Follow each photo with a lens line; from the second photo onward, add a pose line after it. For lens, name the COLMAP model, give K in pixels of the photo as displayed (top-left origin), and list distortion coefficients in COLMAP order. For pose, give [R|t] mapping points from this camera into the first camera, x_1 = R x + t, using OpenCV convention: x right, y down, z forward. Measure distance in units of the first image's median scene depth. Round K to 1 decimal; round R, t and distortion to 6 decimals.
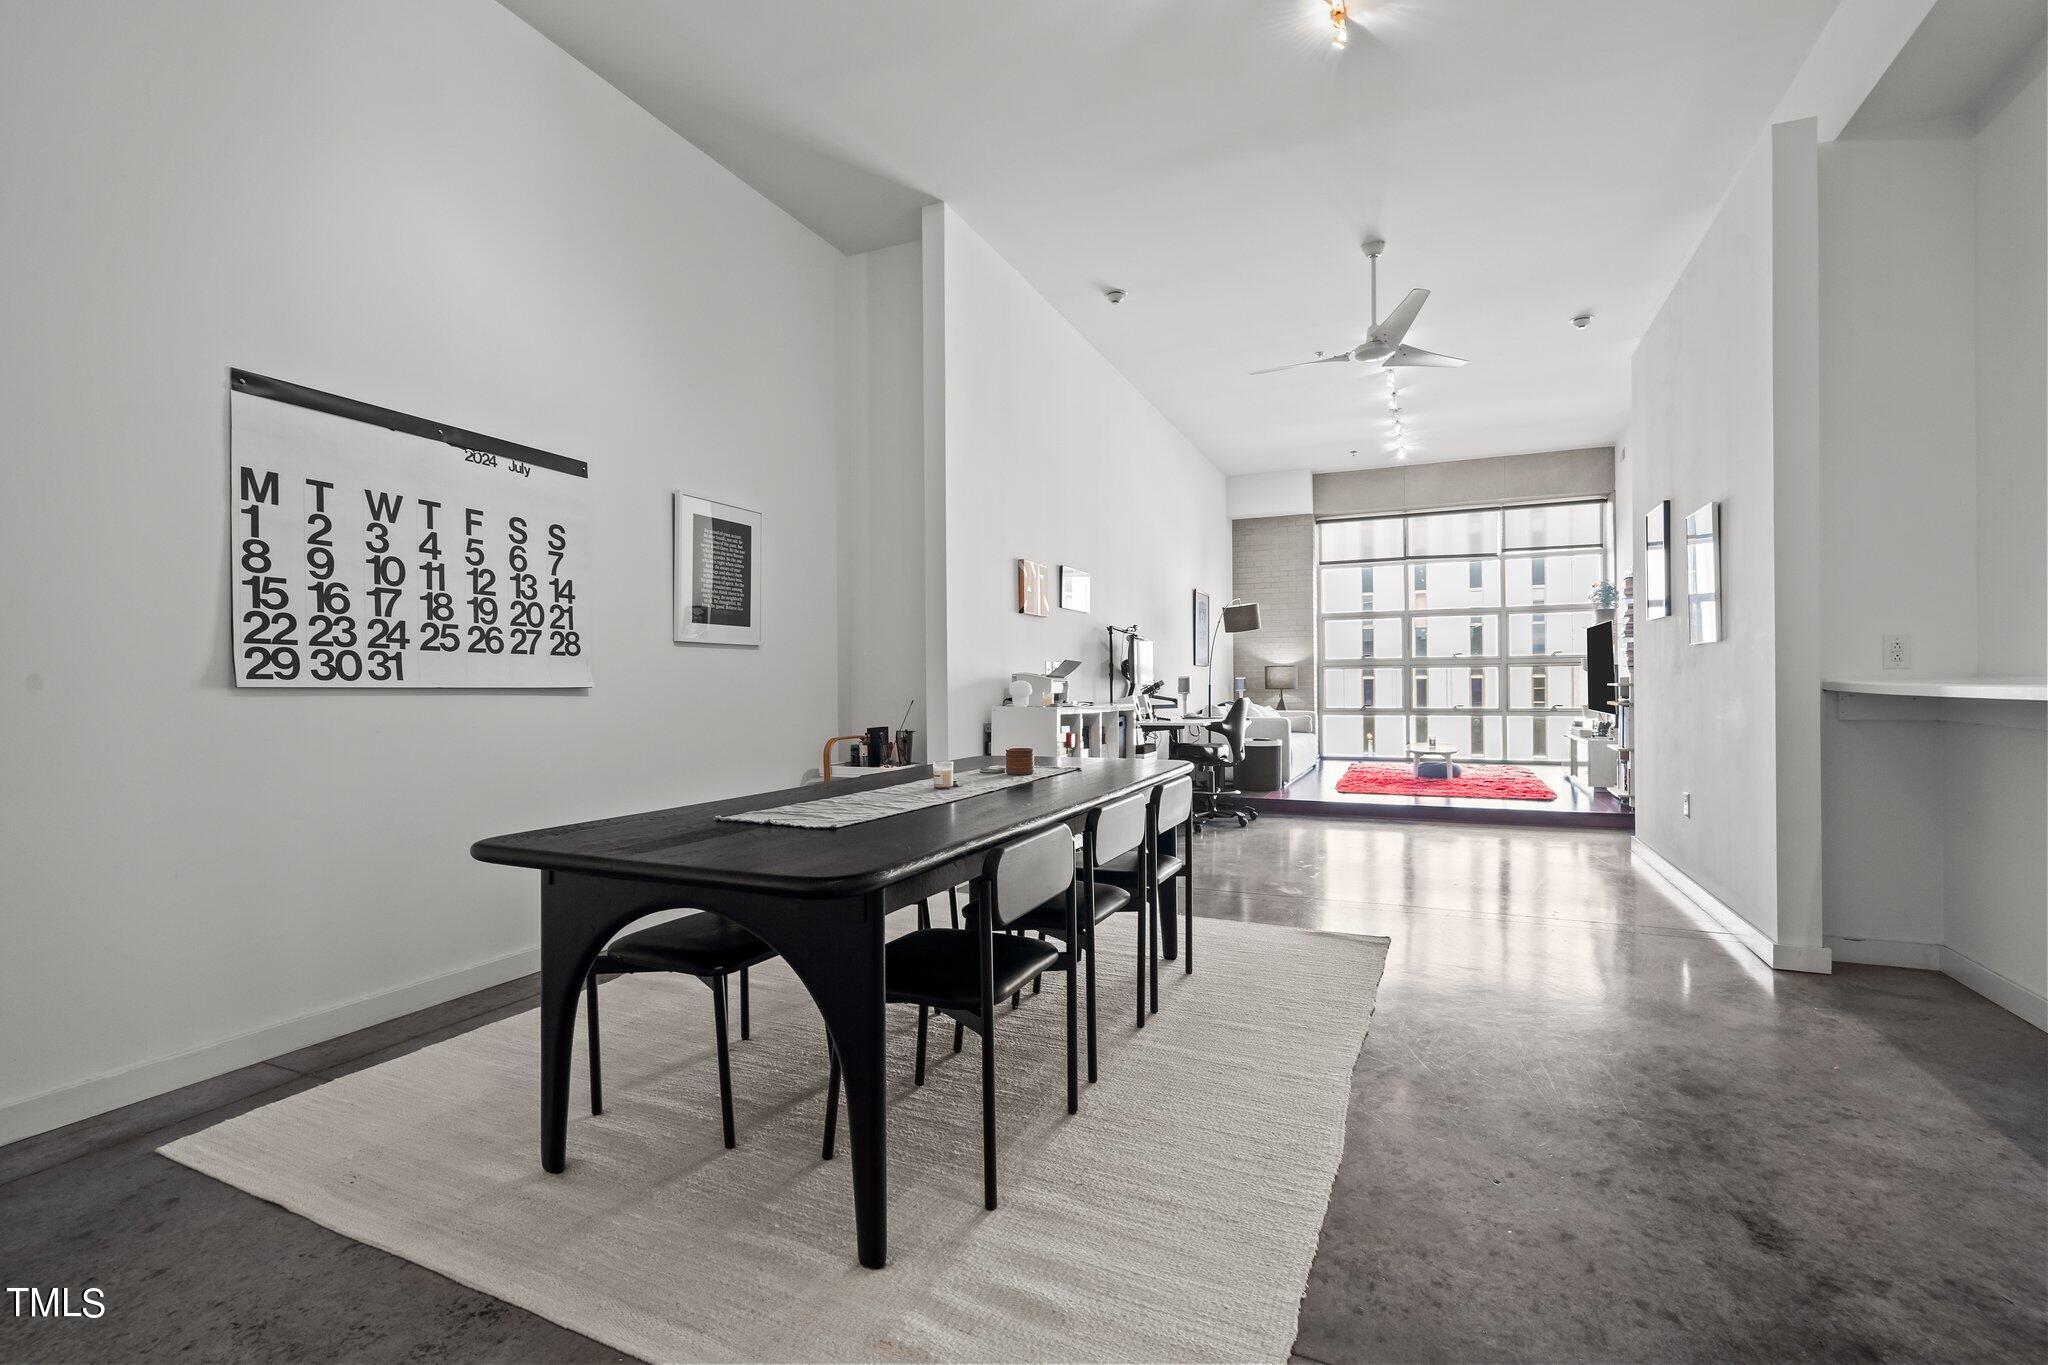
lens RADIAL K [[928.5, 0, 1014.9], [0, 928.5, 689.2], [0, 0, 1]] dist [-0.004858, -0.000071]
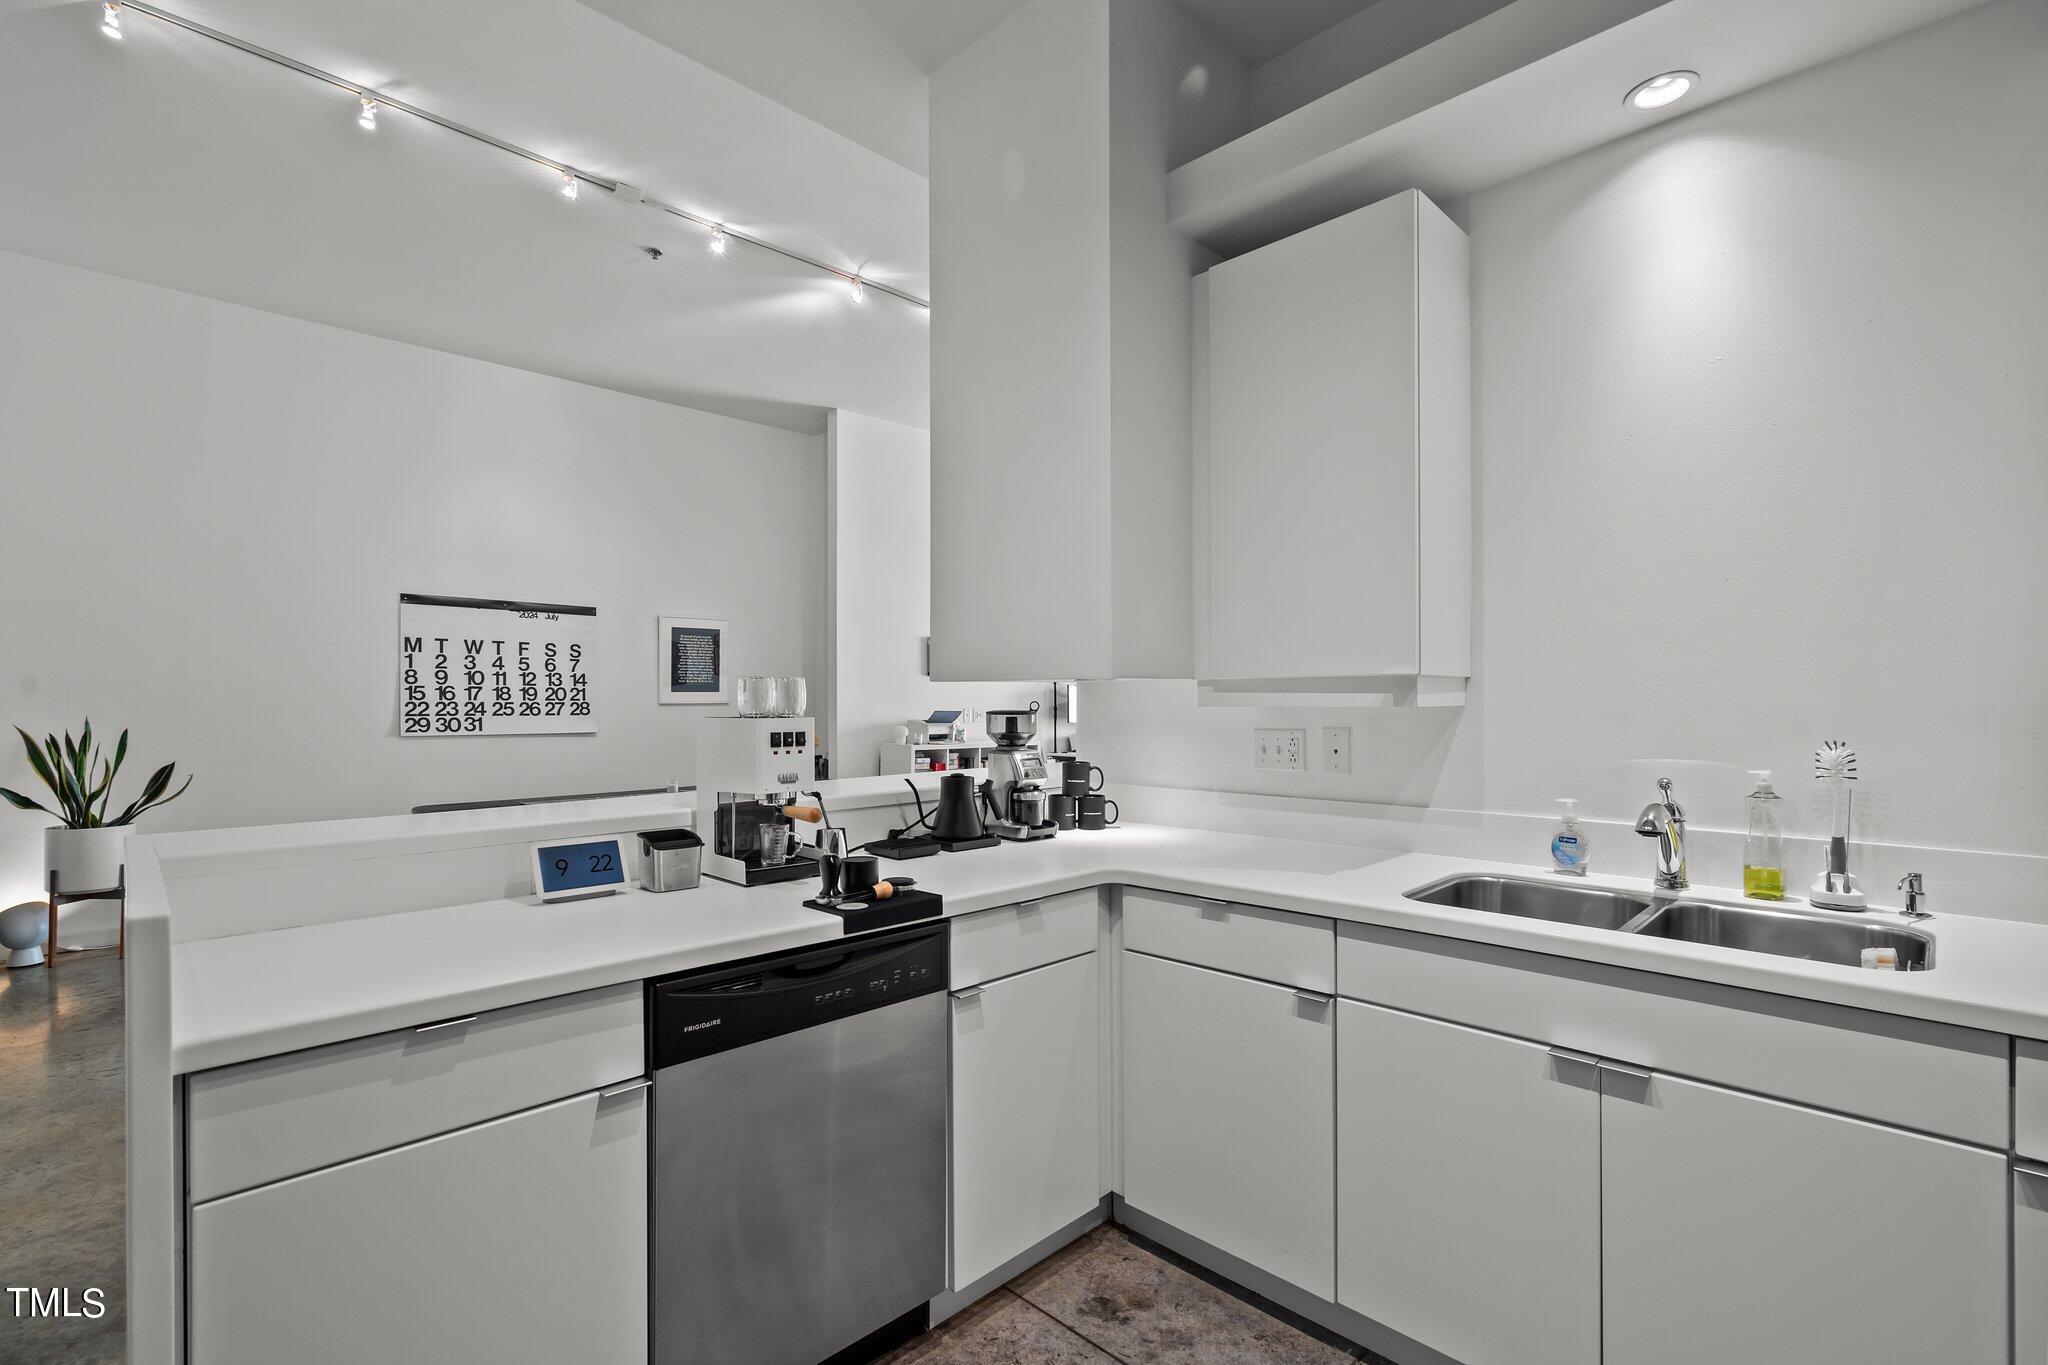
lens RADIAL K [[928.5, 0, 1014.9], [0, 928.5, 689.2], [0, 0, 1]] dist [-0.004858, -0.000071]
pose [[0.936566, -0.006648, -0.350428, 1.100987], [0.000927, 0.999864, -0.016489, -0.064266], [0.350490, 0.015118, 0.936445, -0.476488]]
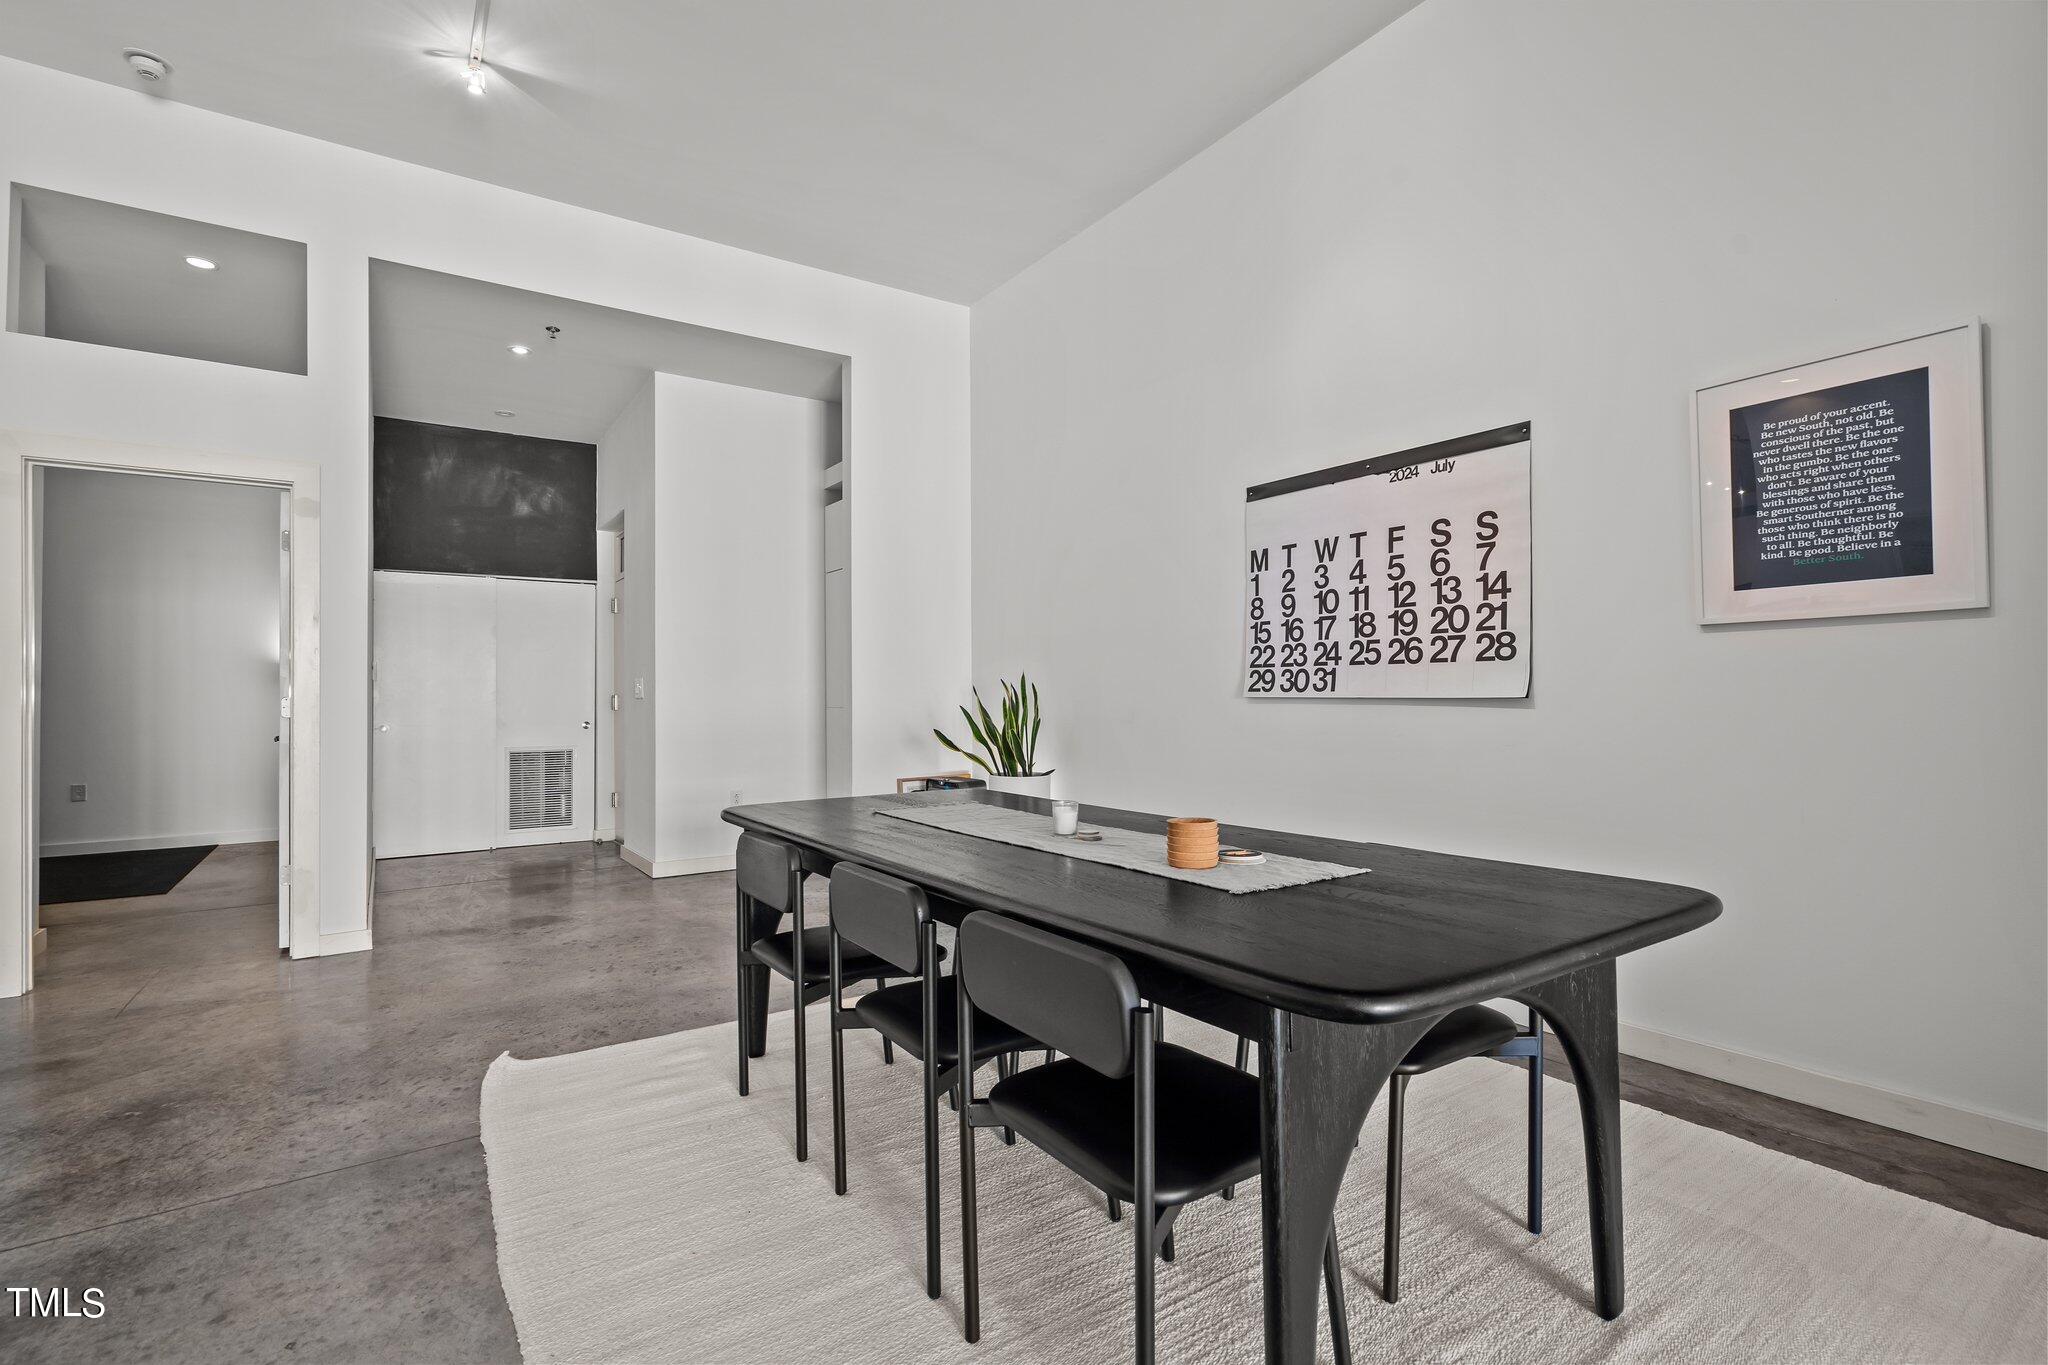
lens RADIAL K [[928.5, 0, 1014.9], [0, 928.5, 689.2], [0, 0, 1]] dist [-0.004858, -0.000071]
pose [[-0.520751, -0.002584, -0.853705, 0.547587], [0.002202, 0.999988, -0.004371, -0.007949], [0.853706, -0.004156, -0.520739, 1.218039]]
